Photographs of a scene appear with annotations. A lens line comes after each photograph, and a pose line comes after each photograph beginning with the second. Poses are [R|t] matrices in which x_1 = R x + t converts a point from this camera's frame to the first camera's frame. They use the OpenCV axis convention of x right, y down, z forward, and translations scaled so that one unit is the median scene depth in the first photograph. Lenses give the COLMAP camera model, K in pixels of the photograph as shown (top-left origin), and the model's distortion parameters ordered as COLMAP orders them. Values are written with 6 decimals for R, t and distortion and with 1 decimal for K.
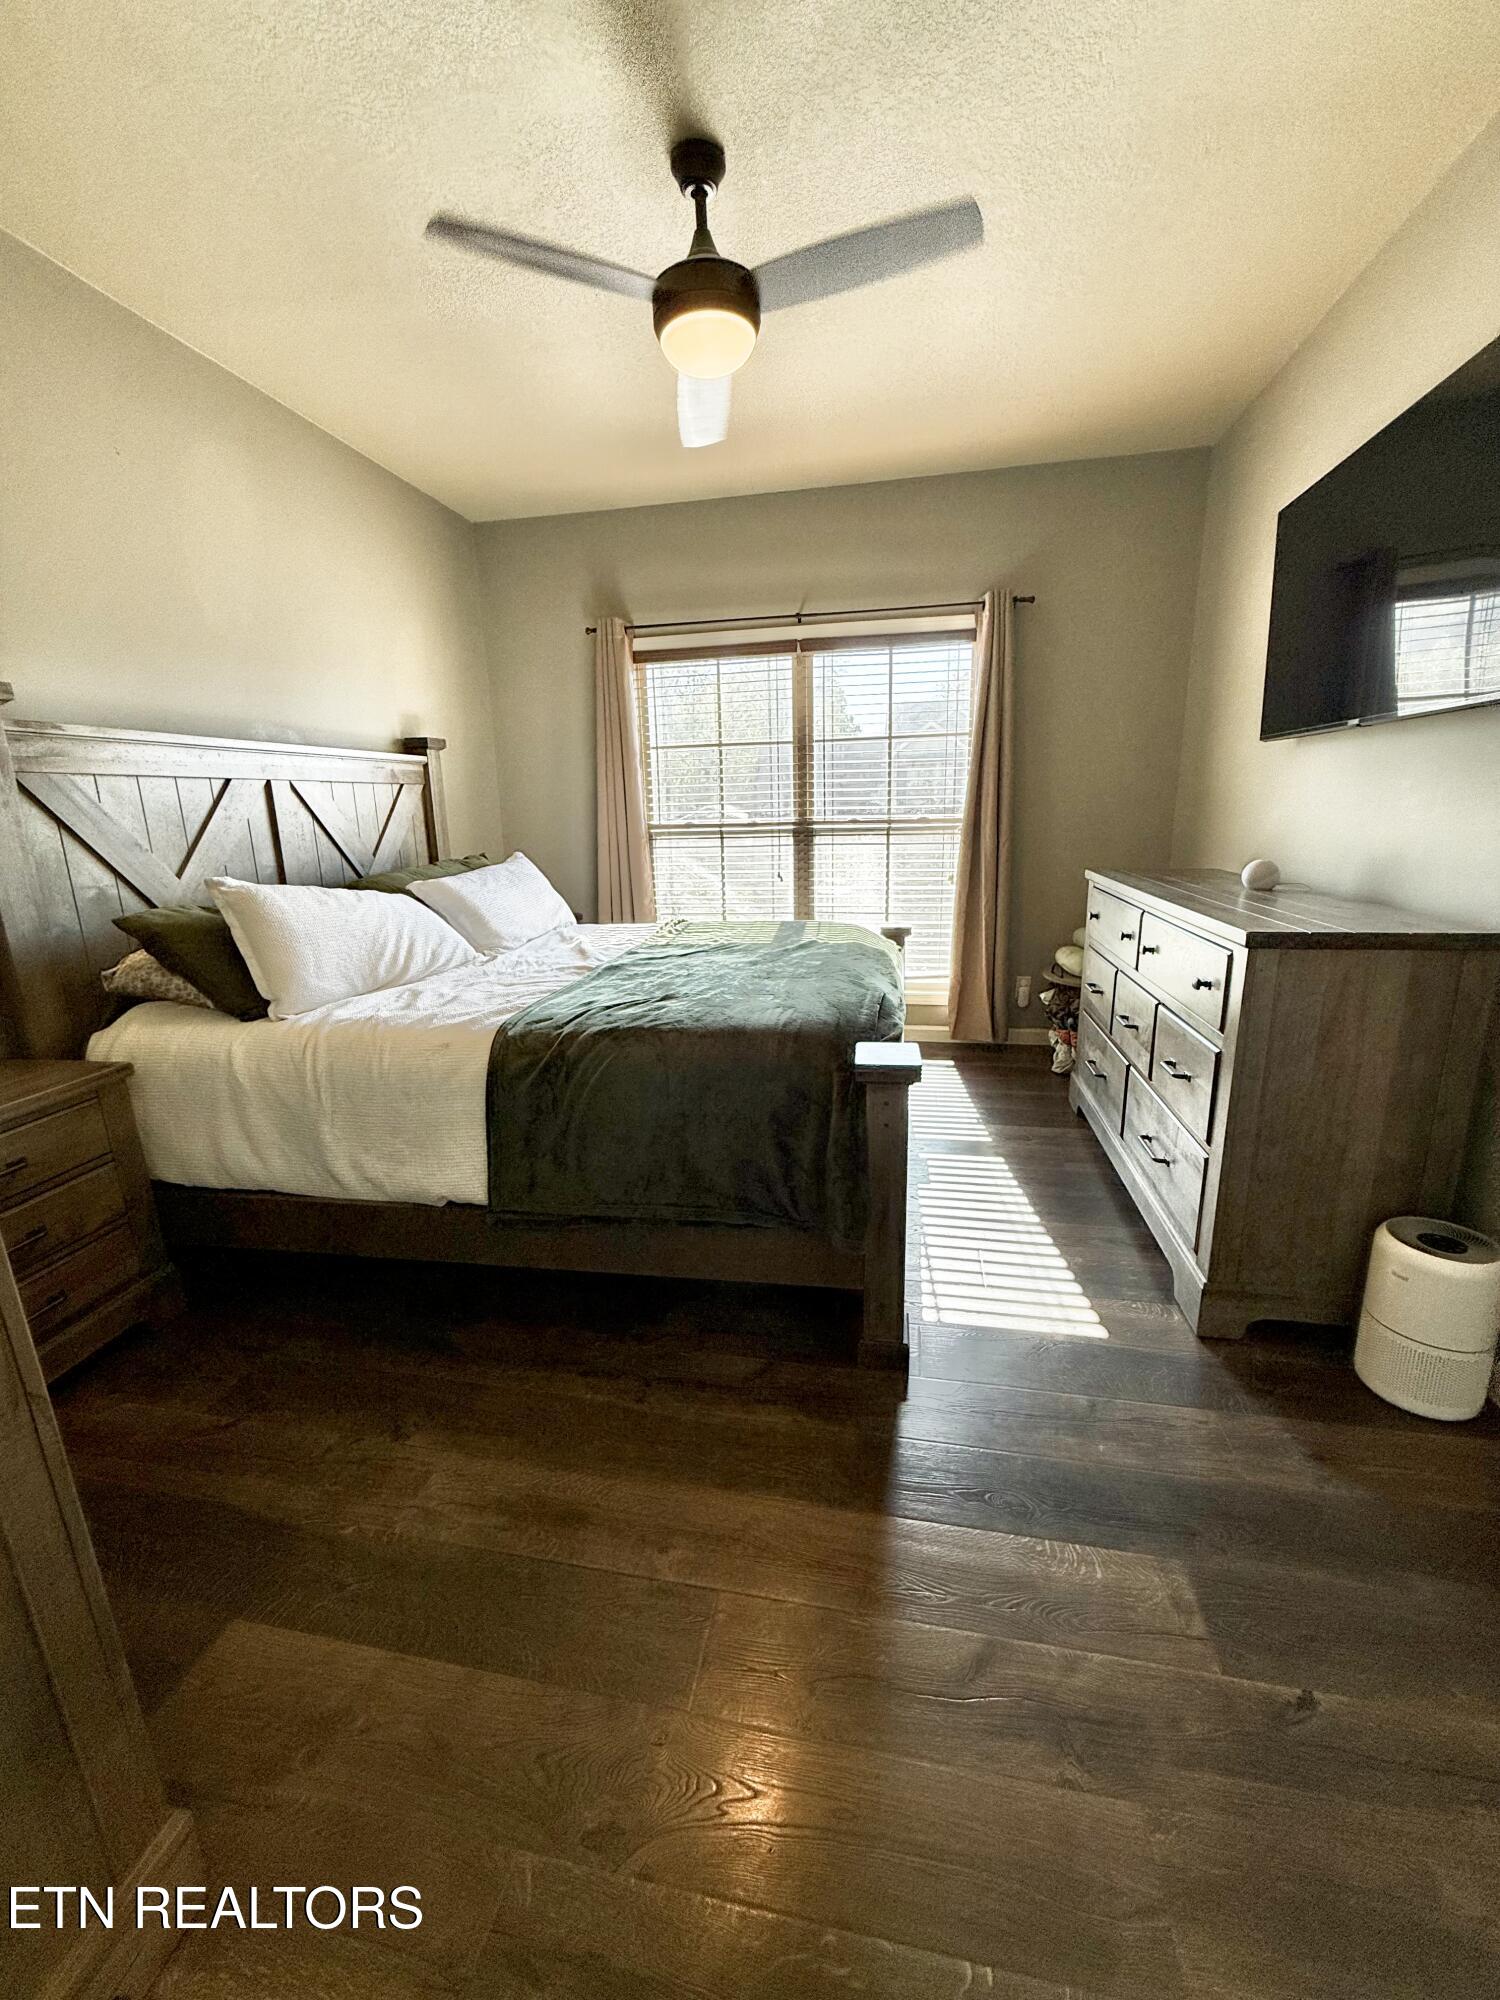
lens RADIAL K [[799.0, 0, 738.1], [0, 799.0, 1003.7], [0, 0, 1]] dist [0.000475, 0.000469]
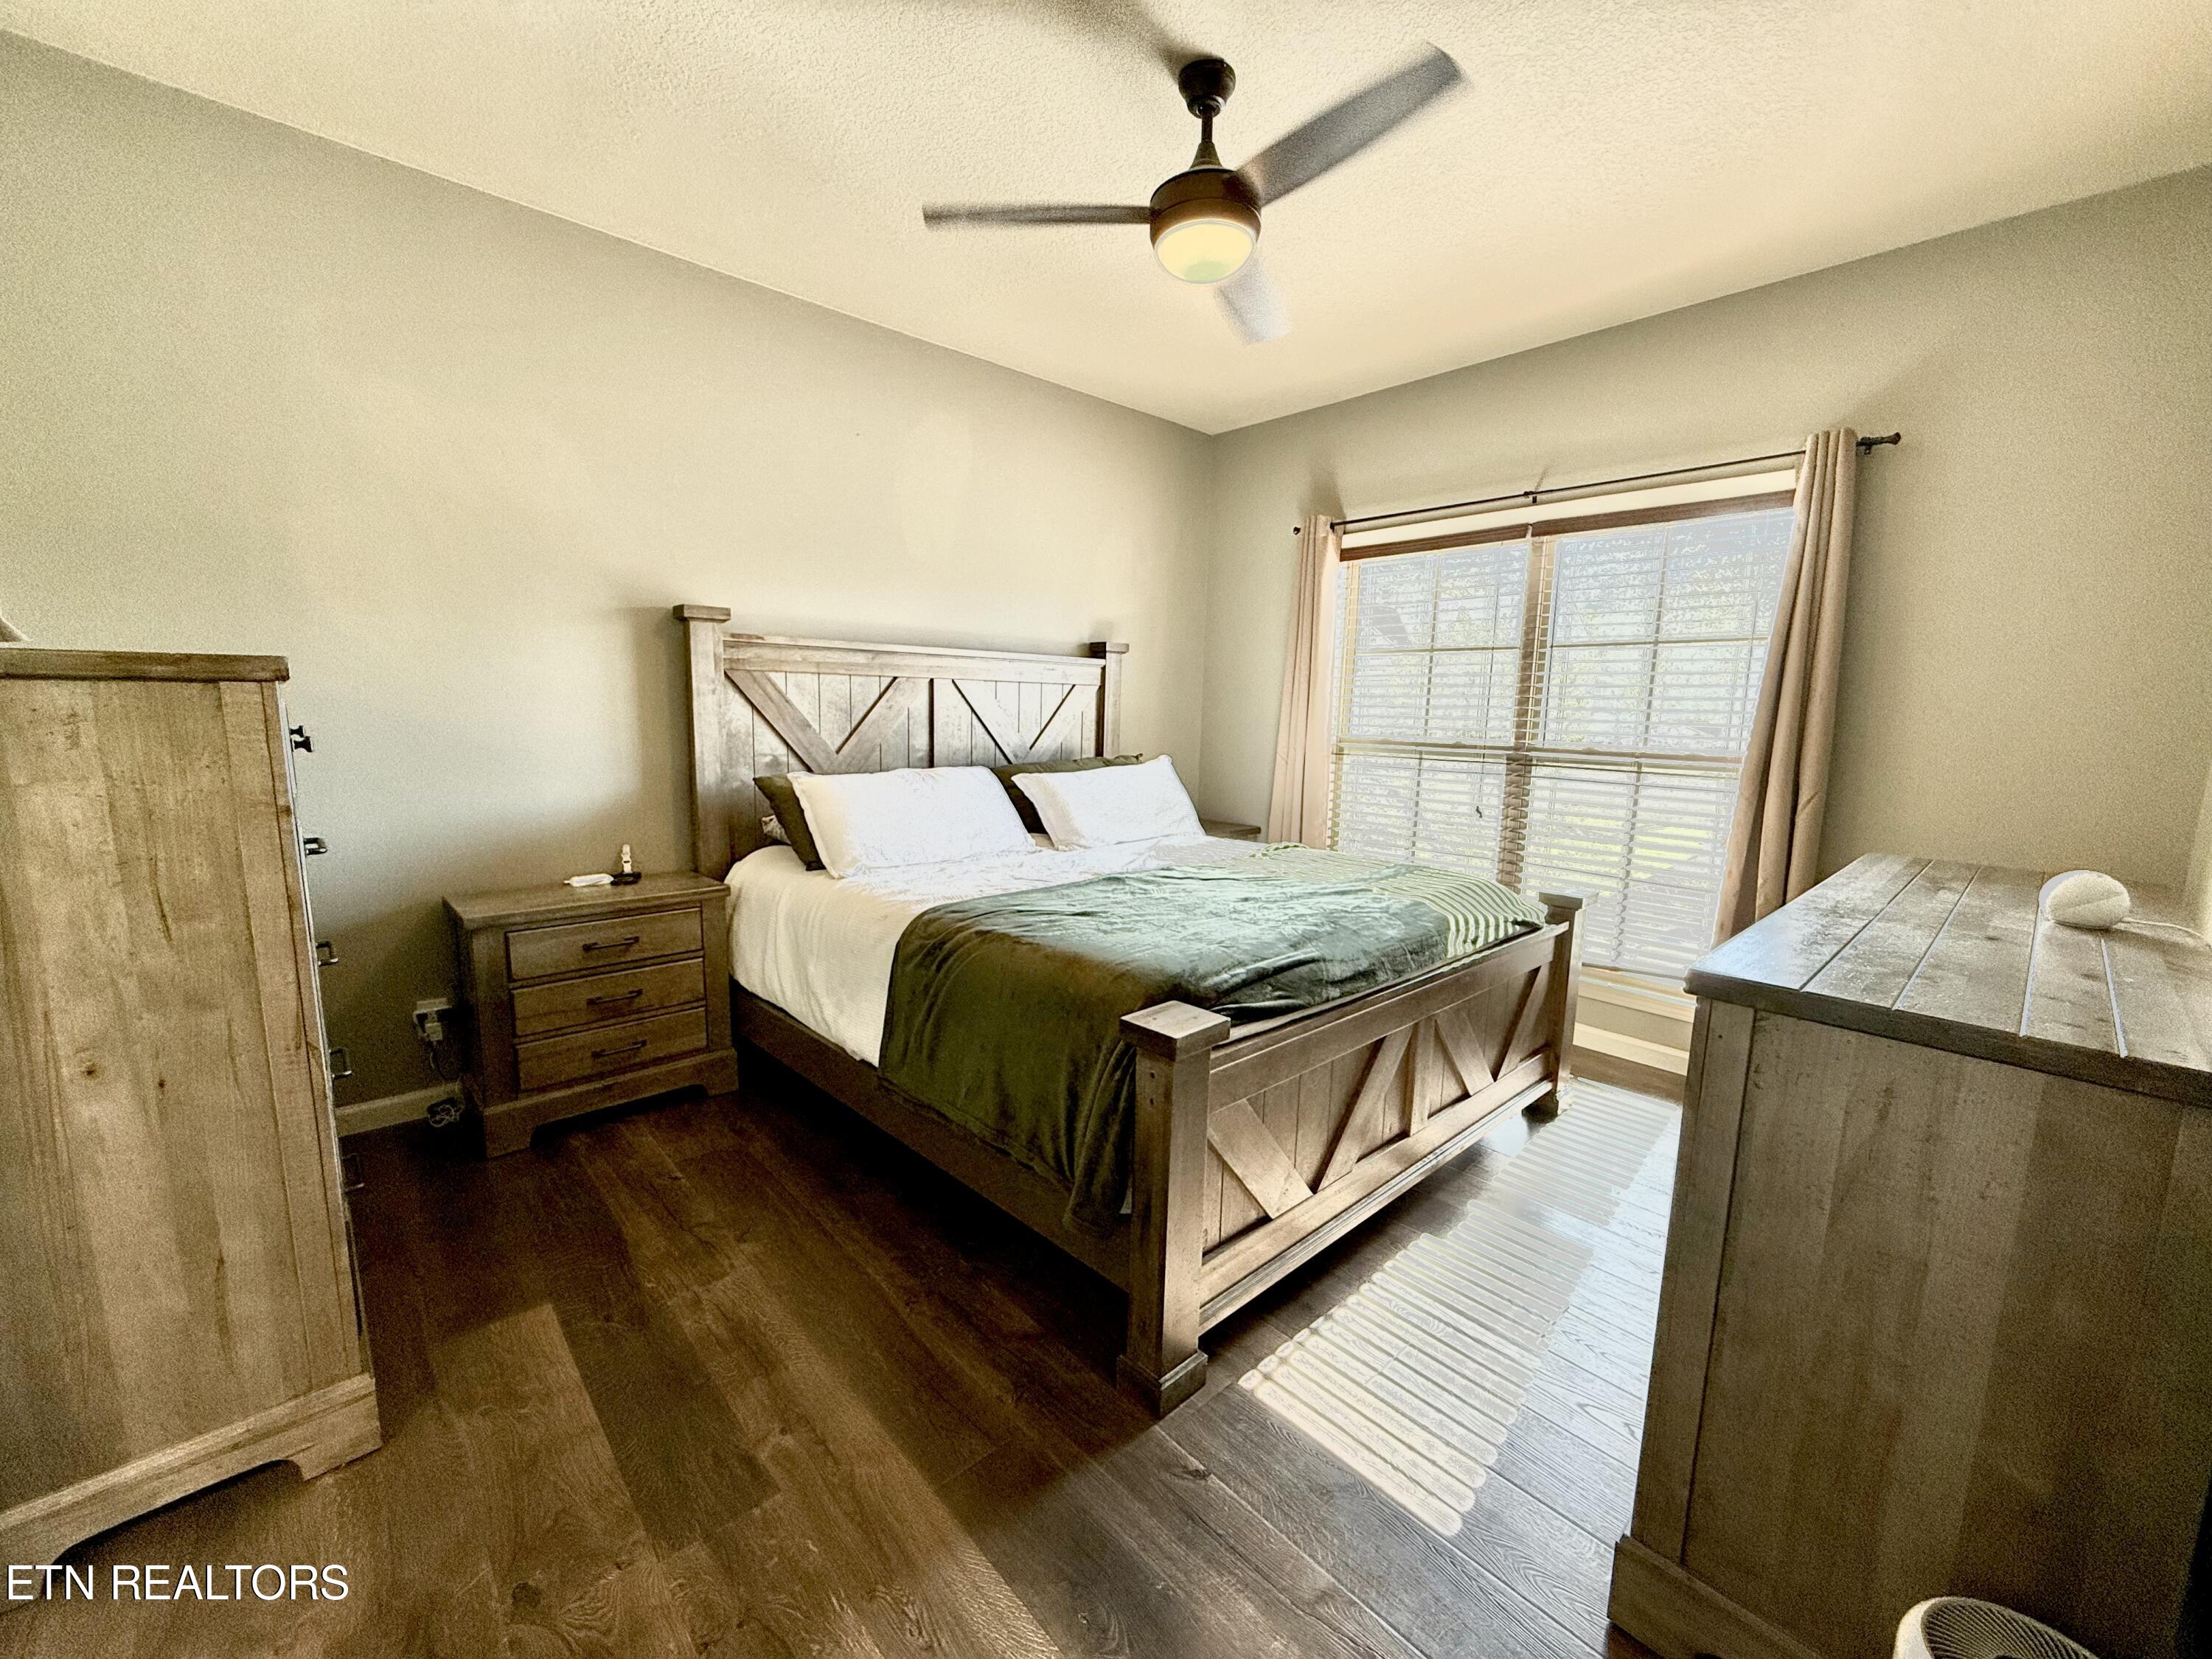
lens RADIAL K [[883.7, 0, 1098.3], [0, 883.7, 836.0], [0, 0, 1]] dist [0.000475, 0.000469]
pose [[0.801209, 0.131730, -0.583705, 0.501264], [-0.186465, 0.981861, -0.034361, -0.062955], [0.568591, 0.136371, 0.811238, 0.133431]]
